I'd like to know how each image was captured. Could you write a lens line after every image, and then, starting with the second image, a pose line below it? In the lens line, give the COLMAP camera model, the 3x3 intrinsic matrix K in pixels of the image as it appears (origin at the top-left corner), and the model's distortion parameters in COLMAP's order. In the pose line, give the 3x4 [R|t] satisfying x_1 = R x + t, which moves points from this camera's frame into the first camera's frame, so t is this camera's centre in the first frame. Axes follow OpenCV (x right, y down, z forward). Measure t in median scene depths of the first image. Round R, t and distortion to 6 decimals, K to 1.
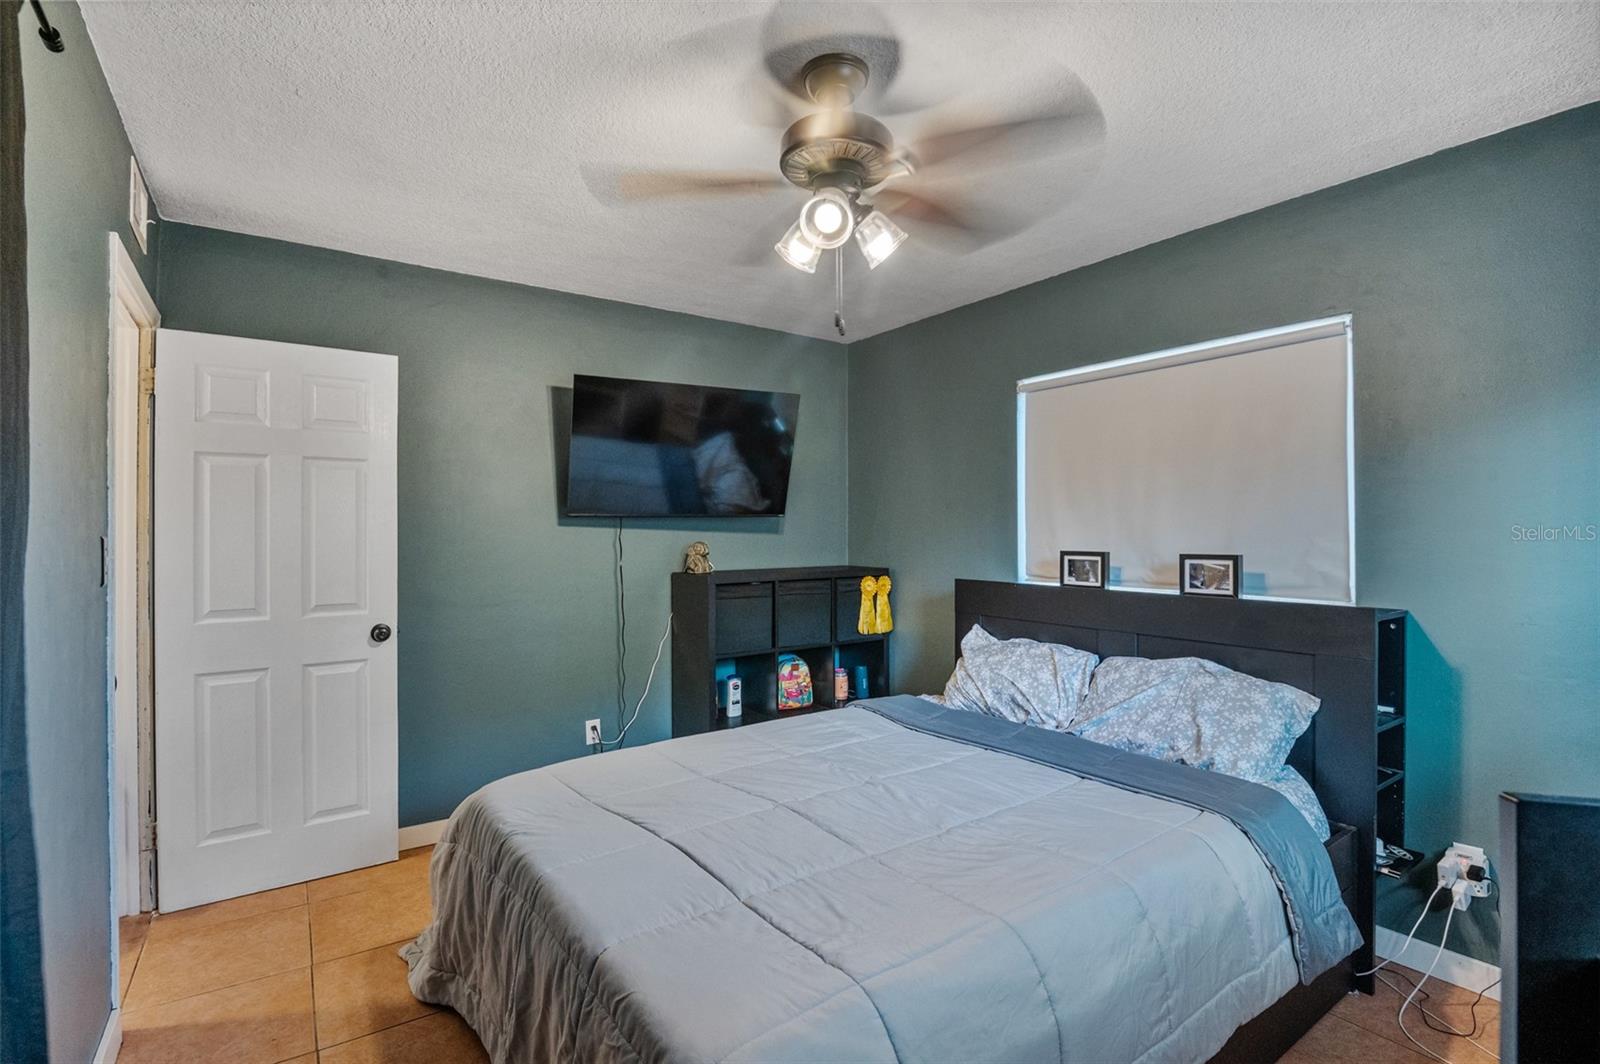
lens RADIAL K [[733.4, 0, 795.5], [0, 733.4, 523.8], [0, 0, 1]] dist [0.008465, -0.000283]
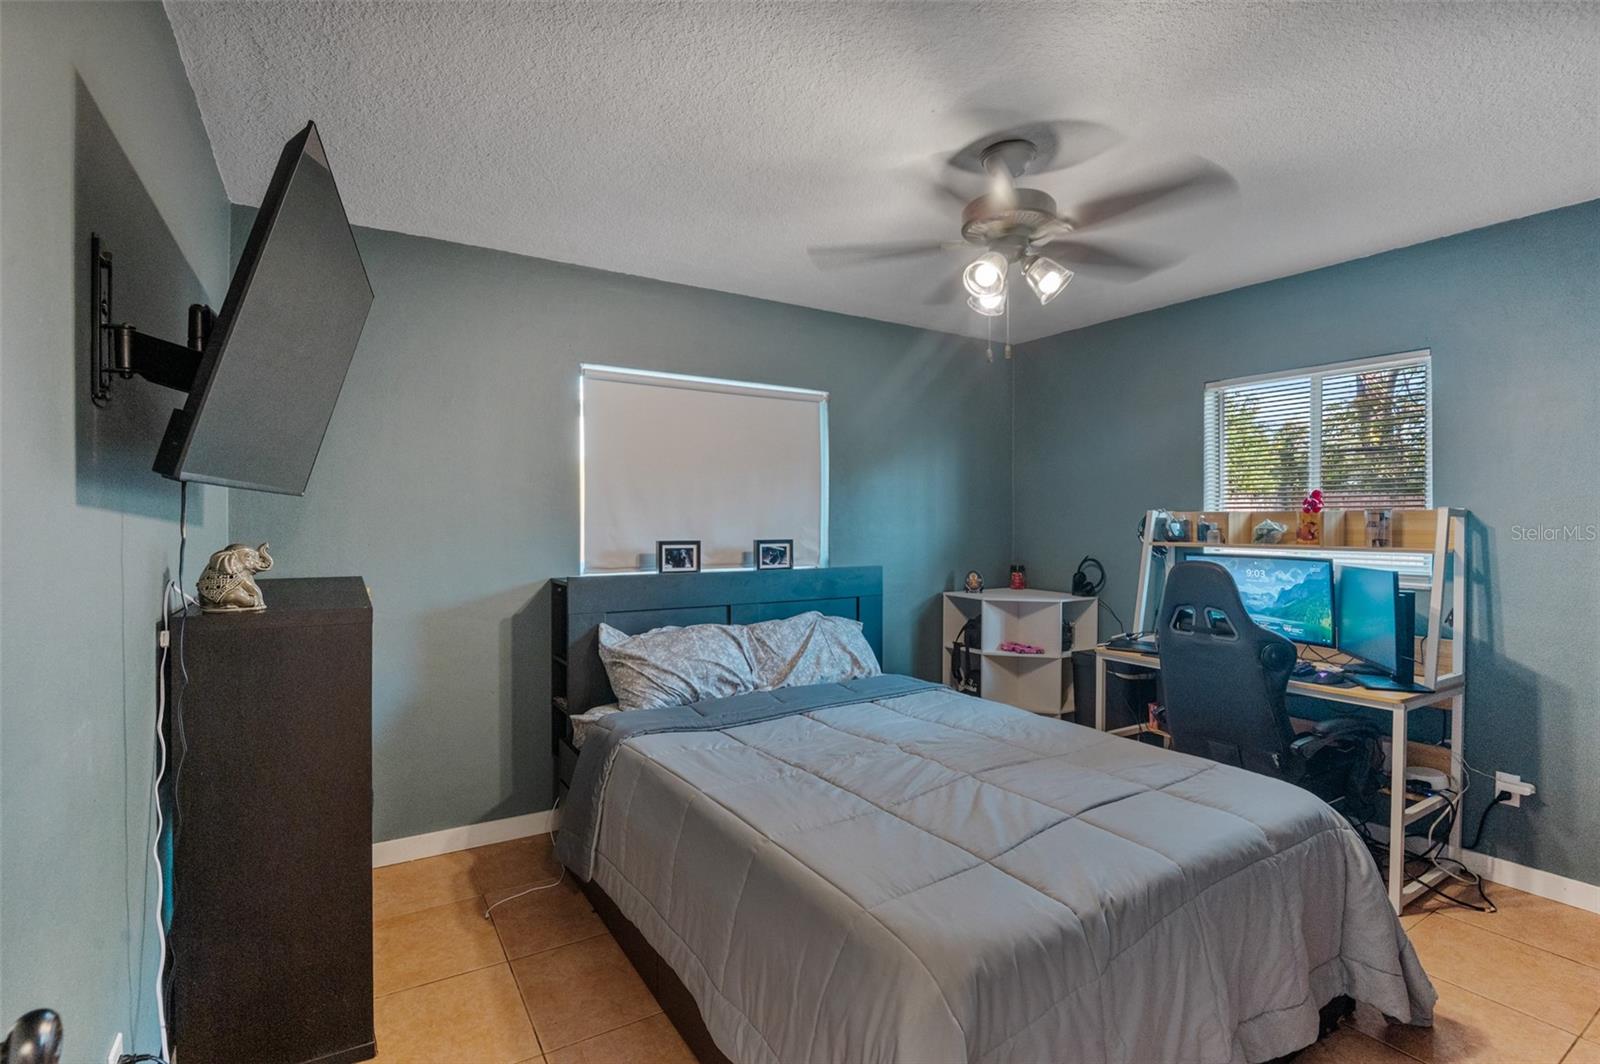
lens RADIAL K [[743.5, 0, 786.9], [0, 743.5, 528.2], [0, 0, 1]] dist [-0.011742, -0.000729]
pose [[0.068860, -0.010584, 0.997570, -0.793846], [-0.014850, 0.999822, 0.011633, 0.003187], [-0.997516, -0.015615, 0.068690, 0.835855]]
